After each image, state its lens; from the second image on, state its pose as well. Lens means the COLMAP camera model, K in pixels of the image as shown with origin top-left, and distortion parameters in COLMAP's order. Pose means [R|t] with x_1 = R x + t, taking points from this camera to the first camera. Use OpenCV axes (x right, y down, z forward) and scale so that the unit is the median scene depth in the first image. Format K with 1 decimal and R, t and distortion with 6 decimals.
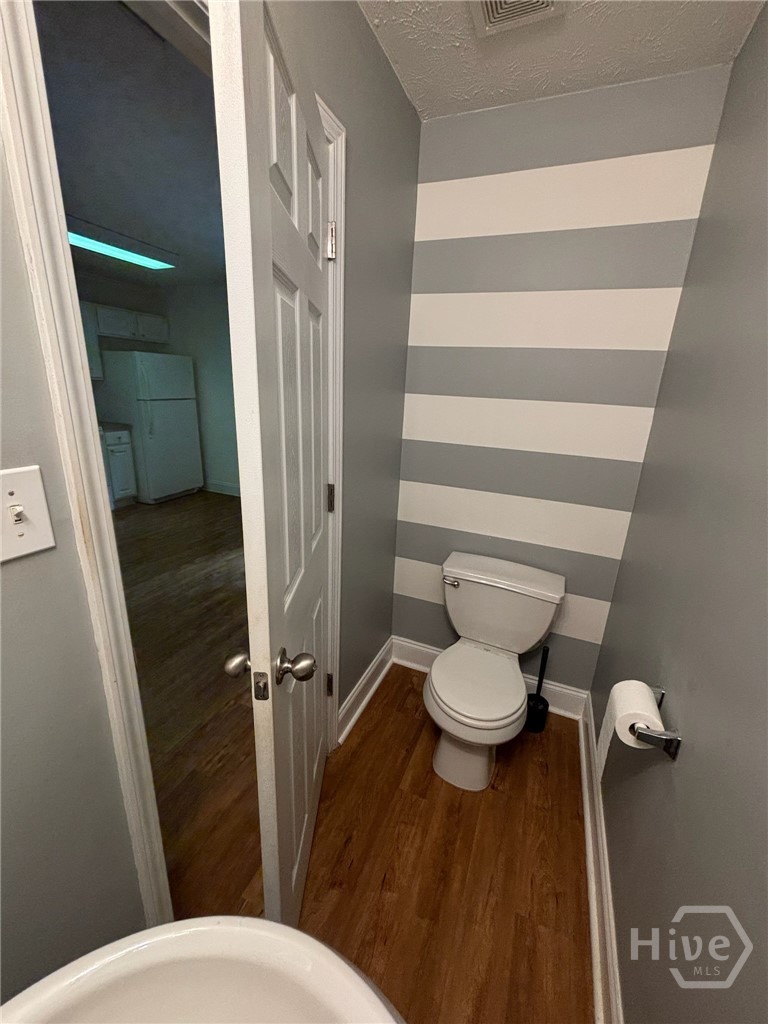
lens RADIAL K [[409.9, 0, 386.4], [0, 409.9, 513.9], [0, 0, 1]] dist [0.000375, -0.000169]
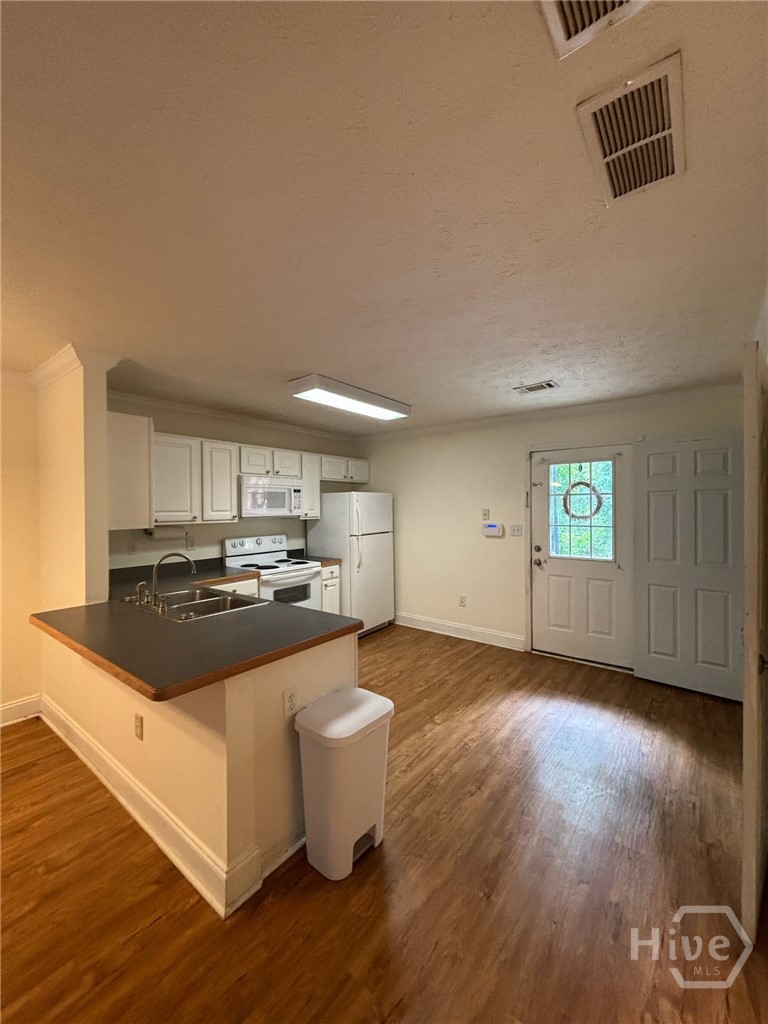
lens RADIAL K [[409.9, 0, 386.2], [0, 409.9, 510.5], [0, 0, 1]] dist [0.000375, -0.000169]
pose [[0.962185, -0.056180, -0.266542, -0.208582], [-0.025929, 0.955169, -0.294924, -0.030106], [0.271162, 0.290682, 0.917592, 0.047231]]
